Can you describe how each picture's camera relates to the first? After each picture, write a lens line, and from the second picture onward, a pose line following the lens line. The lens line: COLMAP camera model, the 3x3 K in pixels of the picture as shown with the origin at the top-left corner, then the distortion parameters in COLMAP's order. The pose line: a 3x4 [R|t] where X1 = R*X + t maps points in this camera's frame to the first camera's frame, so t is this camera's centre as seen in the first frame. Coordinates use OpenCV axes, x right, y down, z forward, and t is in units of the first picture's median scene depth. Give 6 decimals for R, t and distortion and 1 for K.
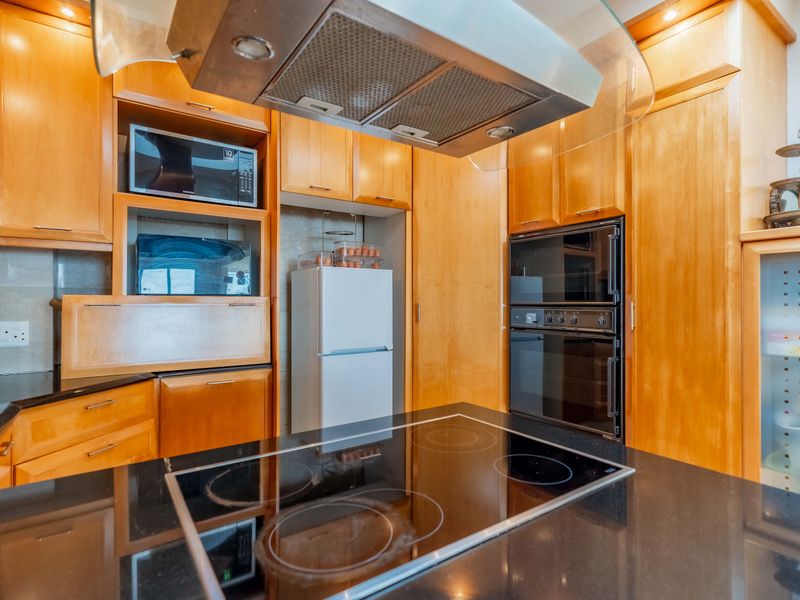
lens RADIAL K [[425.7, 0, 398.2], [0, 425.7, 295.5], [0, 0, 1]] dist [0.005647, 0.003353]
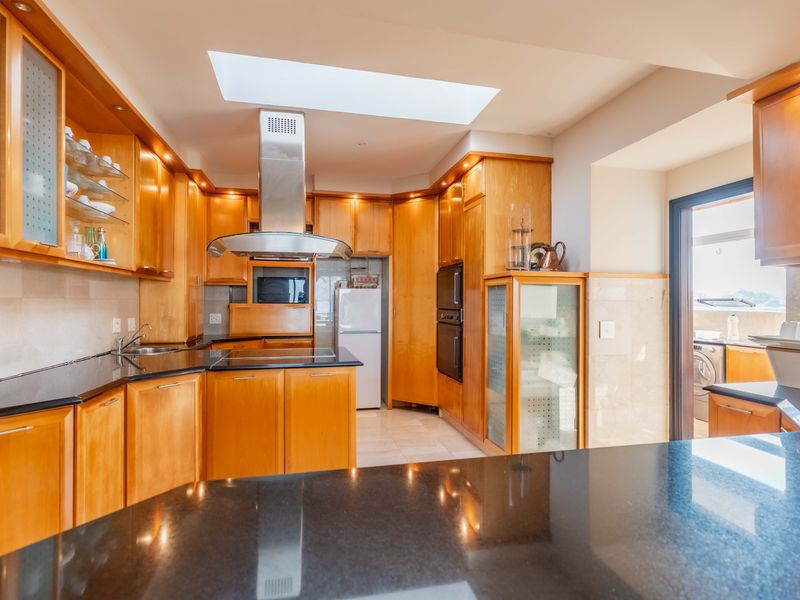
lens RADIAL K [[425.7, 0, 393.2], [0, 425.7, 297.6], [0, 0, 1]] dist [0.005647, 0.003353]
pose [[0.924159, -0.002209, -0.382001, 0.838756], [0.004215, 0.999981, 0.004416, -0.034593], [0.381984, -0.005691, 0.924151, -0.755311]]
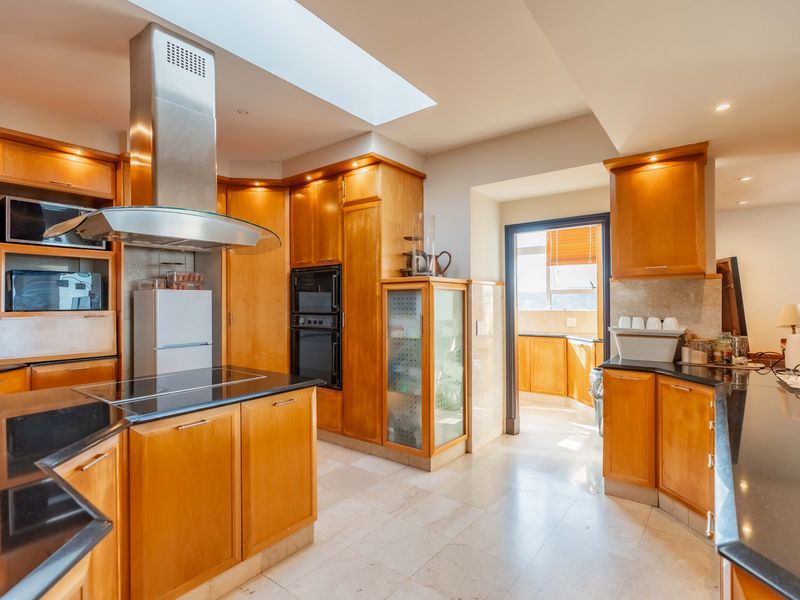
lens RADIAL K [[425.7, 0, 401.0], [0, 425.7, 297.5], [0, 0, 1]] dist [0.005647, 0.003353]
pose [[0.954344, -0.002837, 0.298697, 0.198043], [0.001821, 0.999992, 0.003679, -0.045195], [-0.298705, -0.002967, 0.954341, -0.703079]]
